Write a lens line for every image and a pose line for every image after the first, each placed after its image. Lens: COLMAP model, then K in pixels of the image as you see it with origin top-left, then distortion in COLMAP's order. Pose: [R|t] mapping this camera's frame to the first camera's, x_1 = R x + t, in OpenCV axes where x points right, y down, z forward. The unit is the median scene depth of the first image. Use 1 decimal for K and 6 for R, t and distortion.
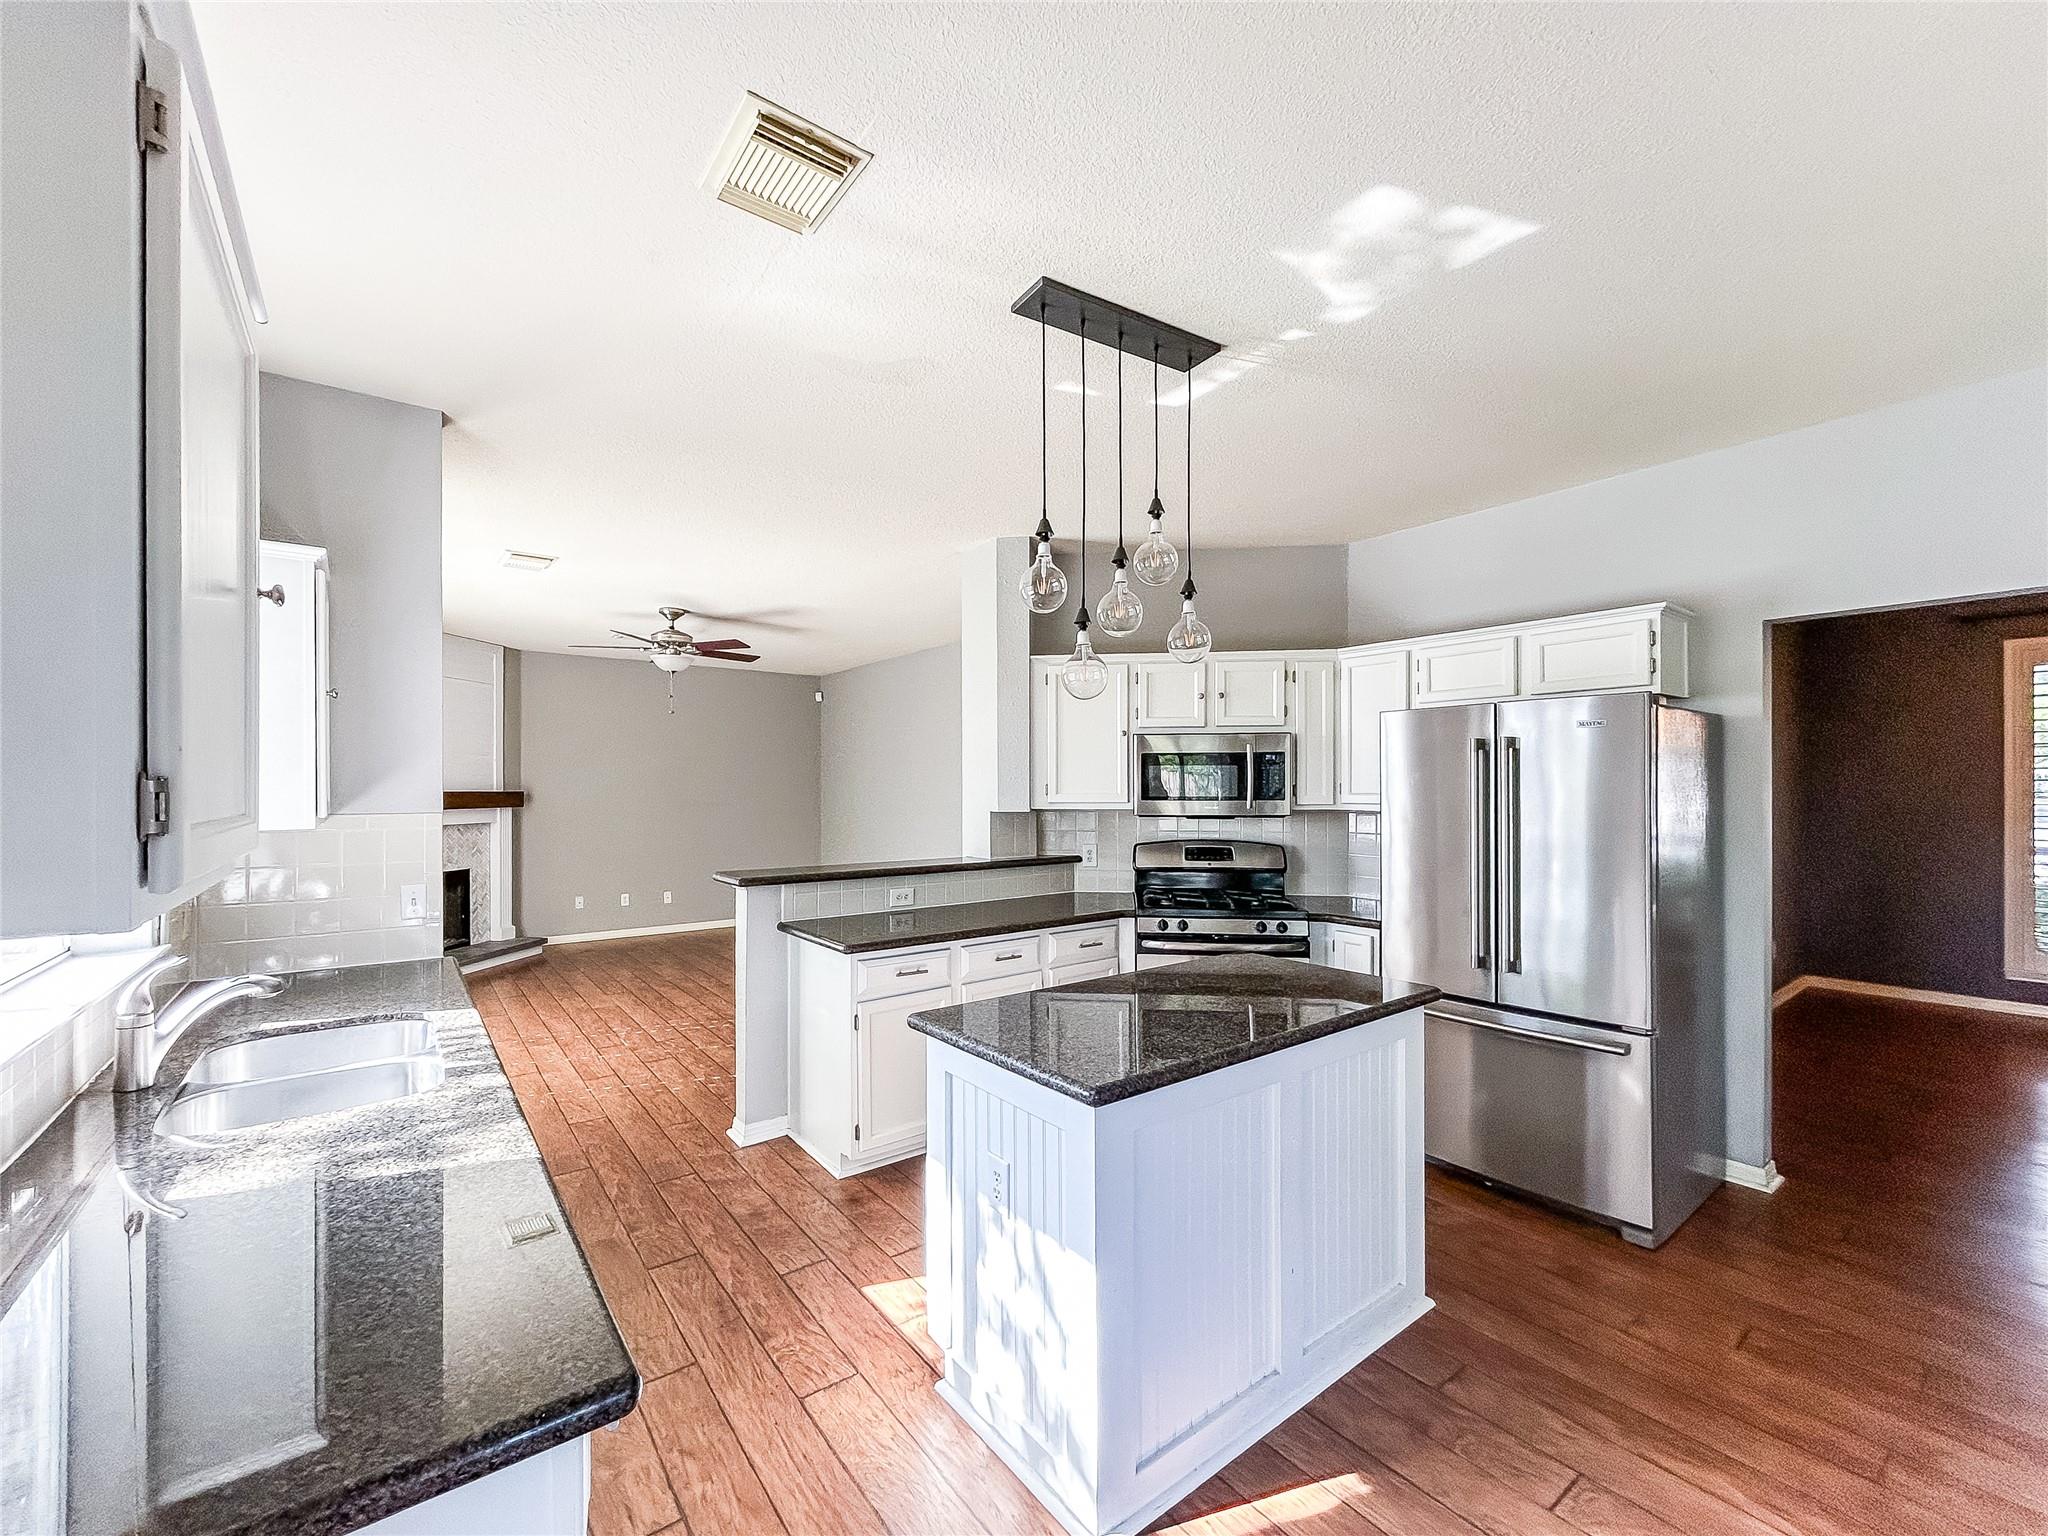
lens RADIAL K [[831.5, 0, 1020.0], [0, 831.5, 782.9], [0, 0, 1]] dist [-0.002035, 0.000470]
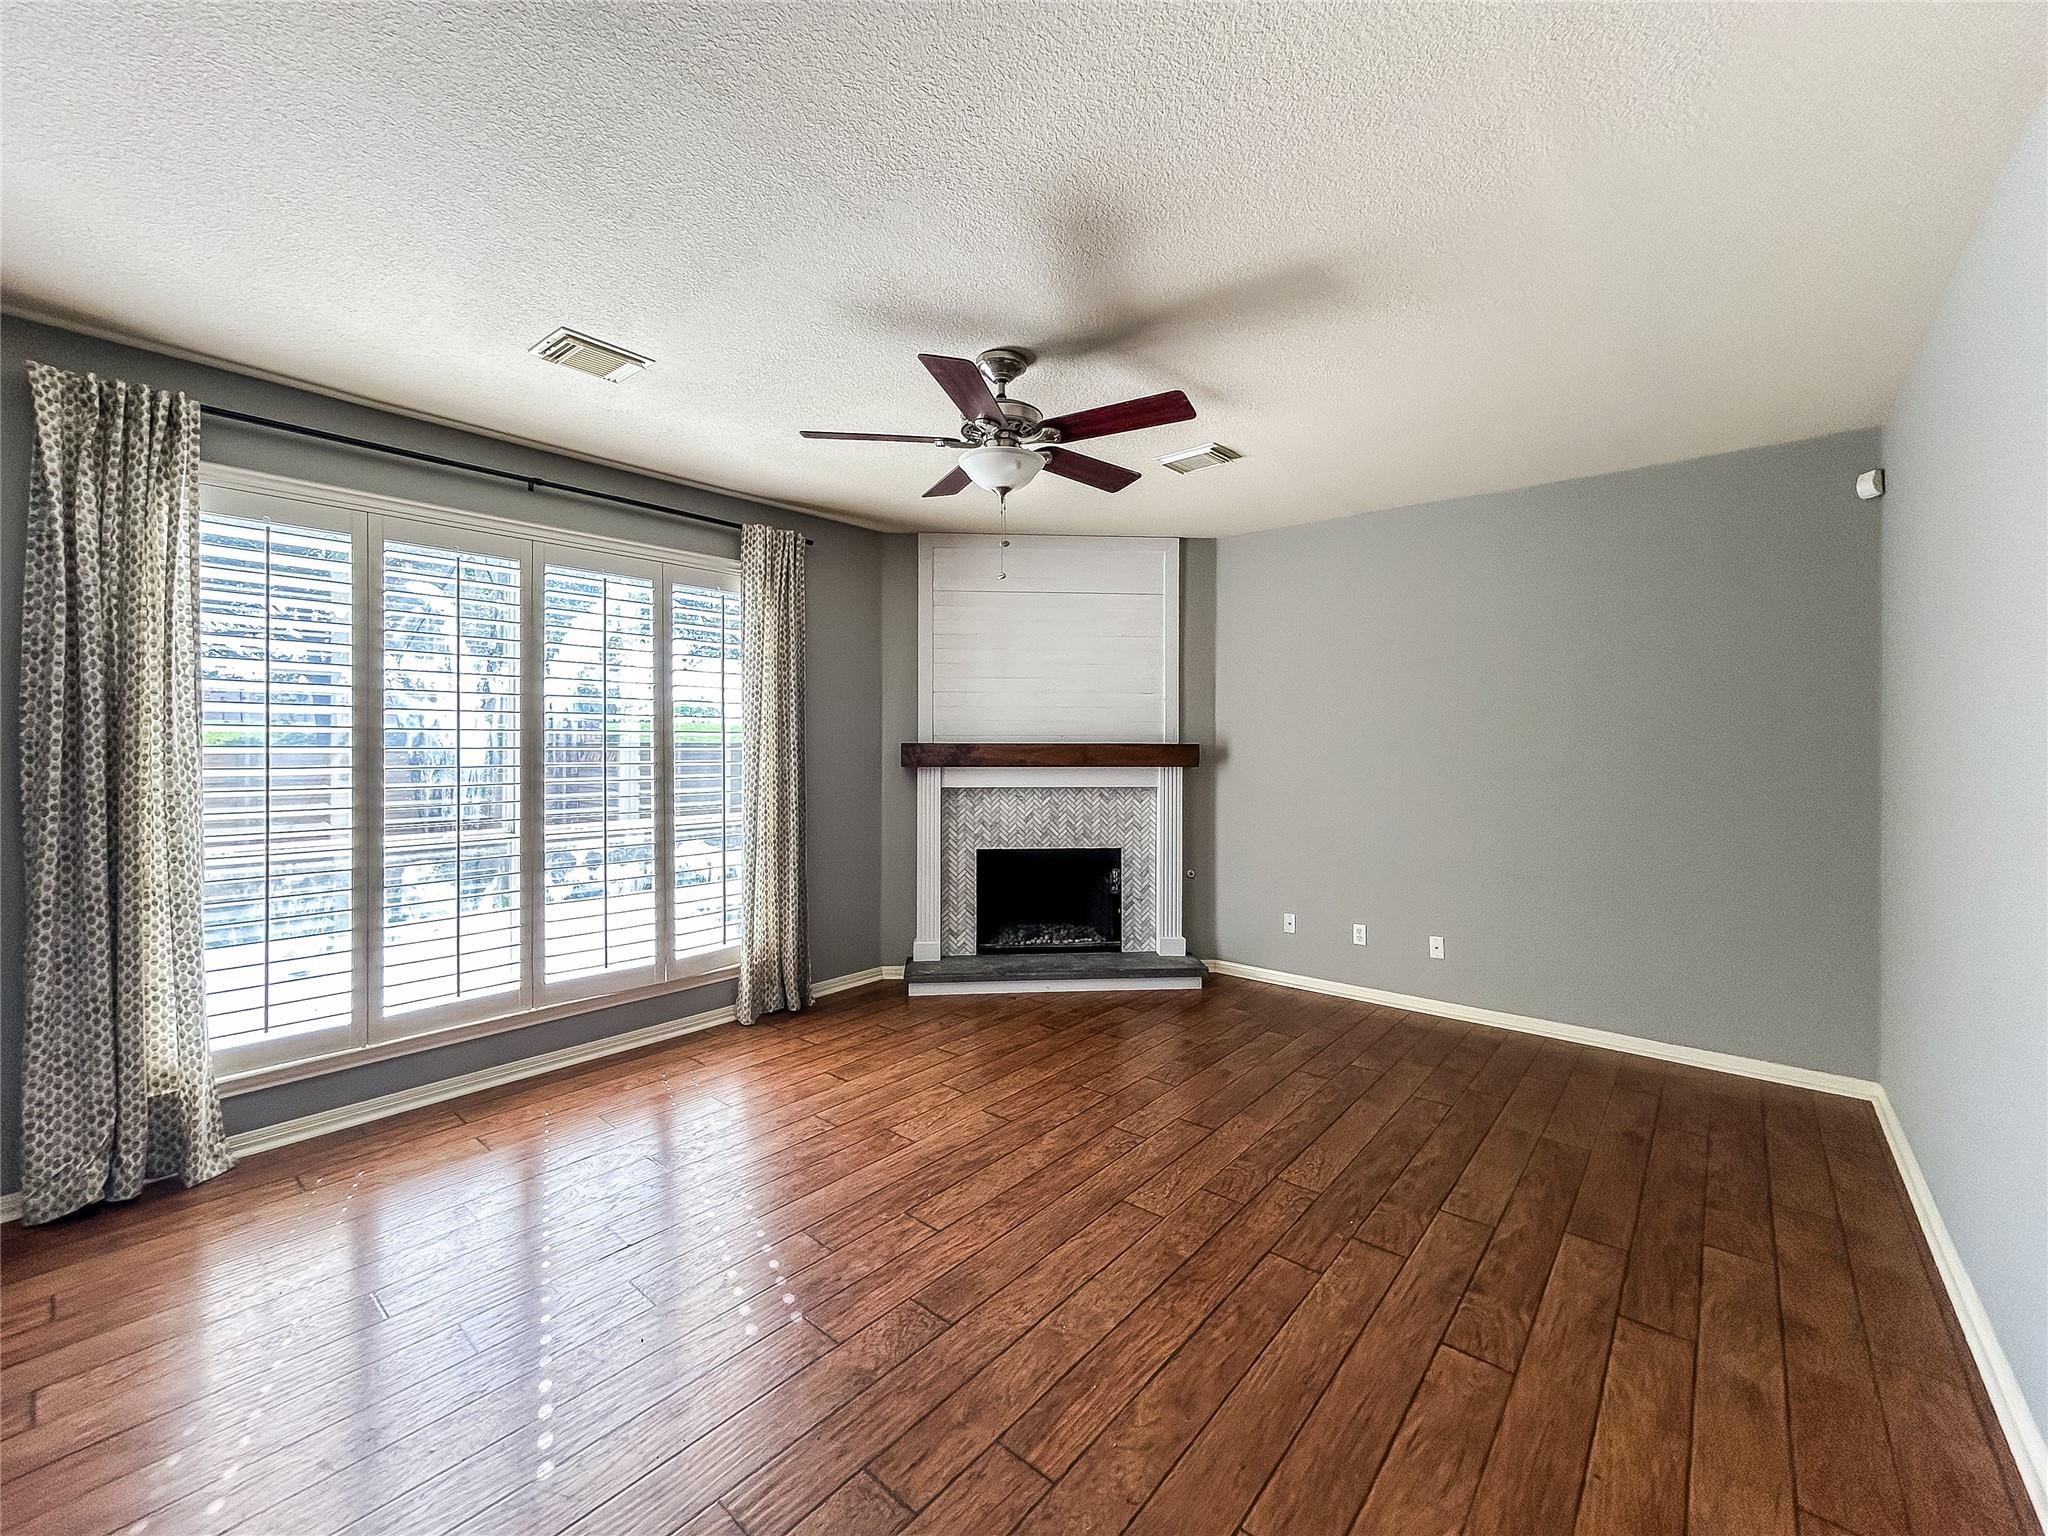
lens RADIAL K [[839.8, 0, 1026.4], [0, 839.8, 751.6], [0, 0, 1]] dist [-0.000479, 0.000161]
pose [[0.216300, 0.015875, -0.976198, 0.076770], [0.001708, 0.999860, 0.016639, 0.009443], [0.976325, -0.005266, 0.216243, 1.328552]]
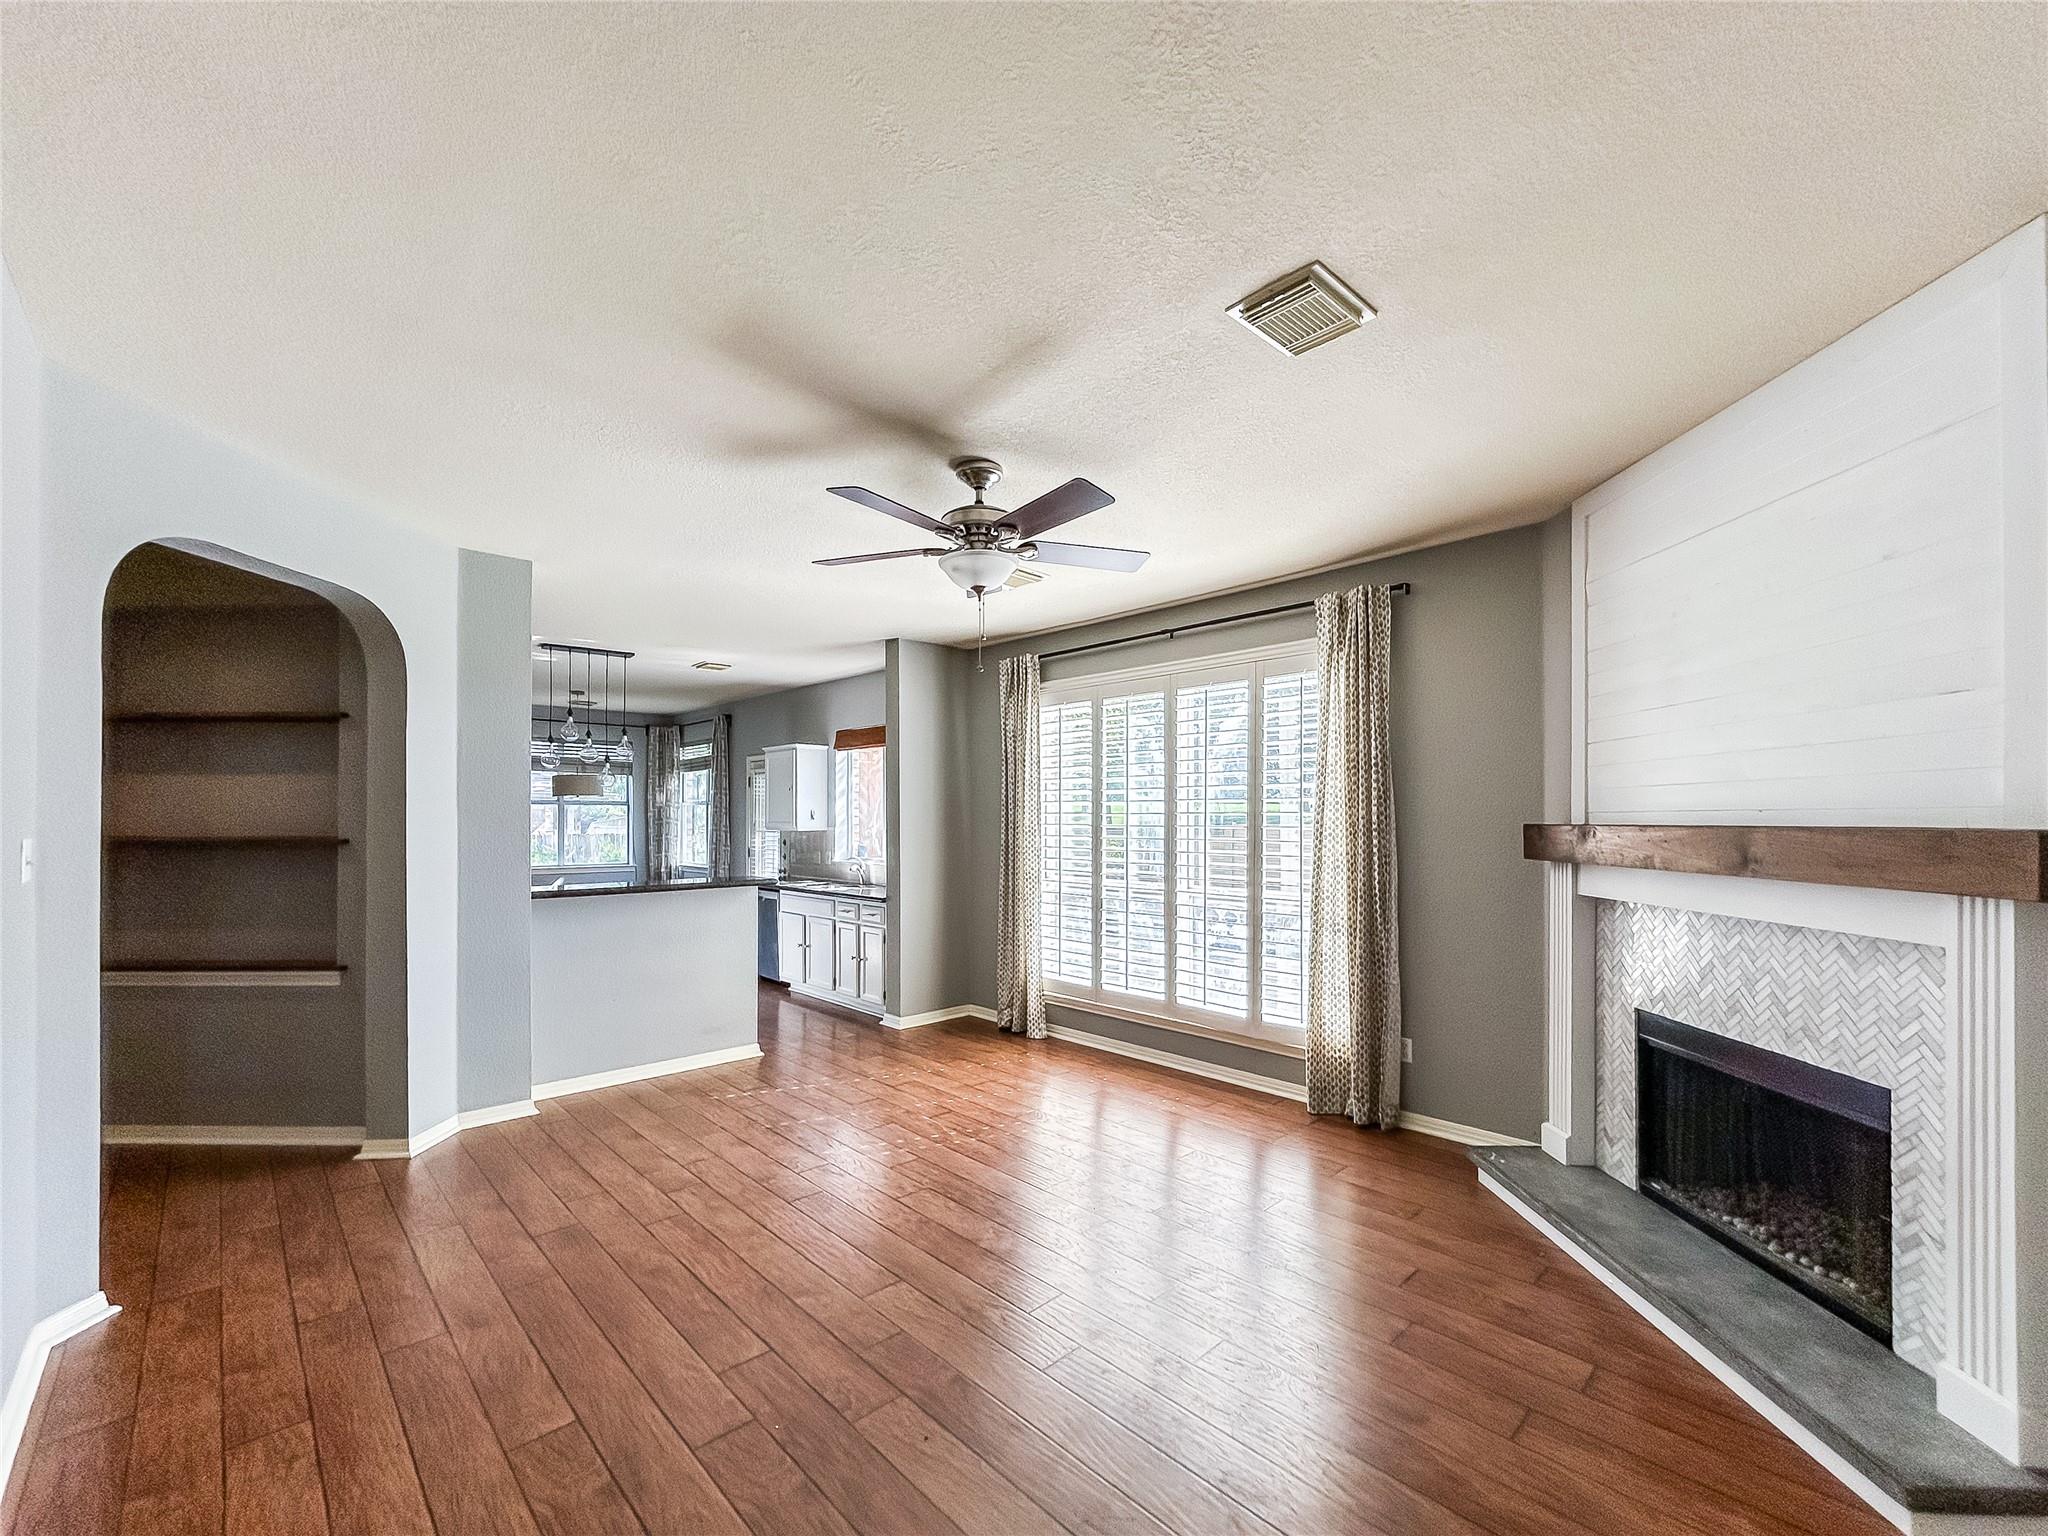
lens RADIAL K [[852.8, 0, 1031.0], [0, 852.8, 816.3], [0, 0, 1]] dist [-0.009260, 0.000029]
pose [[-0.993884, 0.002261, -0.110405, -0.571964], [0.003076, 0.999969, -0.007212, 0.013229], [0.110385, -0.007508, -0.993861, 2.219675]]
